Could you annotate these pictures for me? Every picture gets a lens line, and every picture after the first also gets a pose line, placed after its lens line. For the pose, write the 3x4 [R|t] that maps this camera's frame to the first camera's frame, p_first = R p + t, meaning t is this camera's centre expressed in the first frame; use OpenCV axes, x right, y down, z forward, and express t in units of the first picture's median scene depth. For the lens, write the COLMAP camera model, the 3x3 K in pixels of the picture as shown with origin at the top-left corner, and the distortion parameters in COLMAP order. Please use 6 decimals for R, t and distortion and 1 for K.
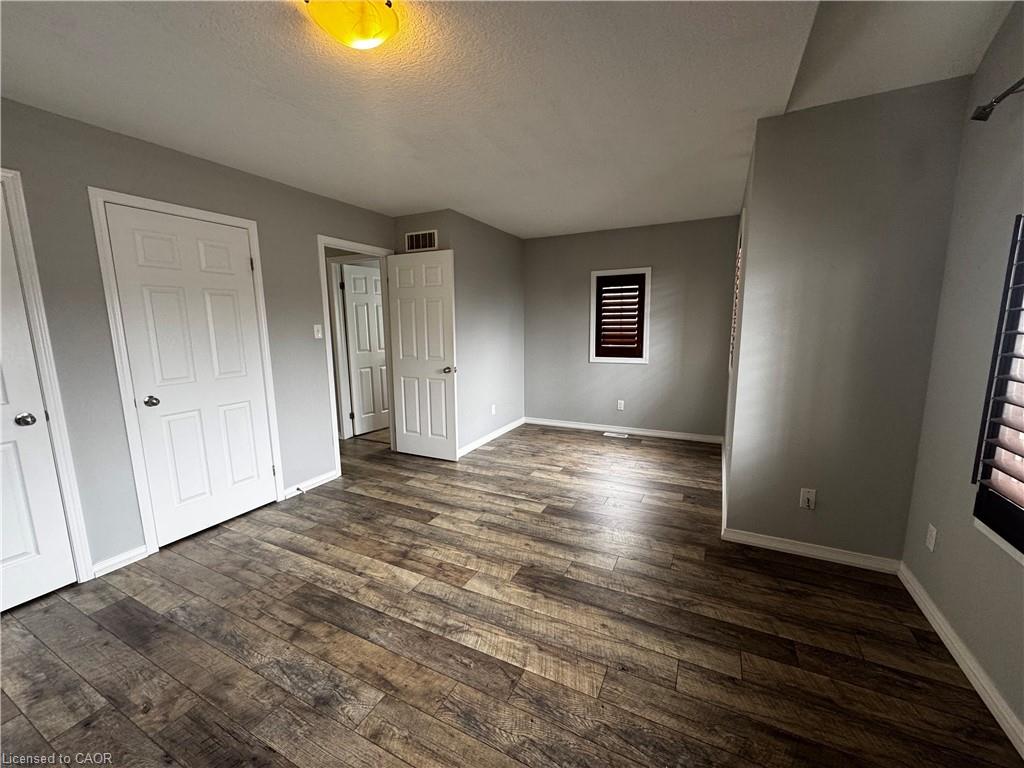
lens RADIAL K [[408.9, 0, 511.6], [0, 408.9, 384.7], [0, 0, 1]] dist [0.000762, -0.000074]
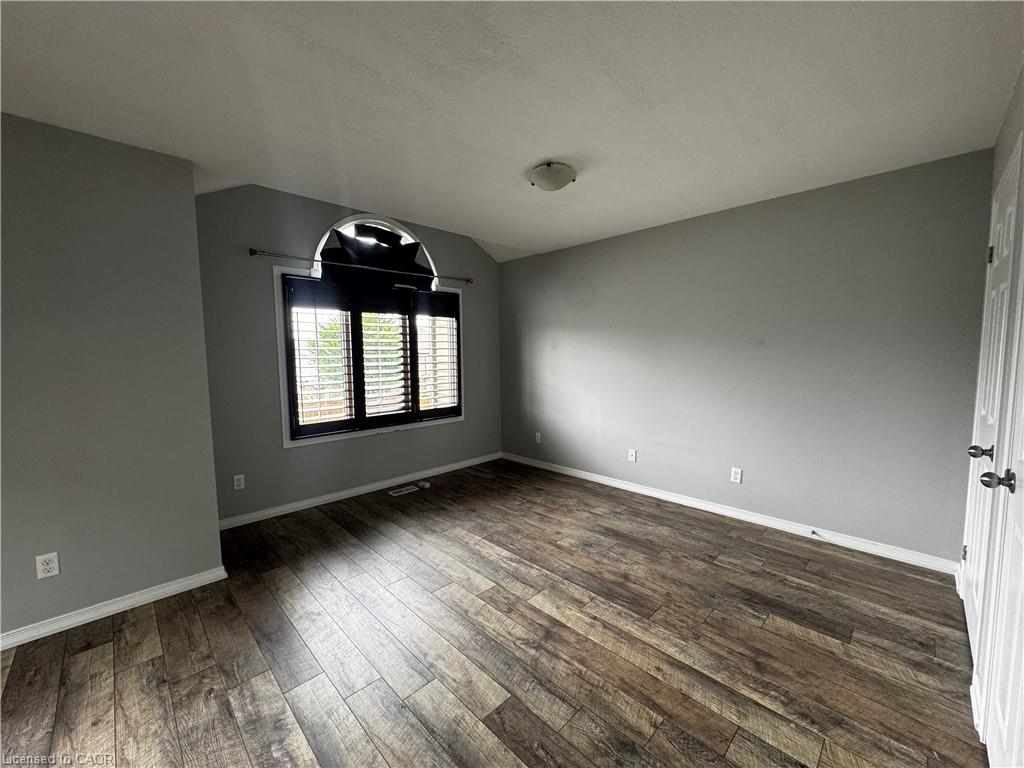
lens RADIAL K [[408.9, 0, 511.2], [0, 408.9, 384.7], [0, 0, 1]] dist [0.000762, -0.000074]
pose [[-0.947059, -0.003250, 0.321043, -0.511098], [0.070879, 0.973161, 0.218940, -0.271529], [-0.313138, 0.230104, -0.921410, 1.878300]]
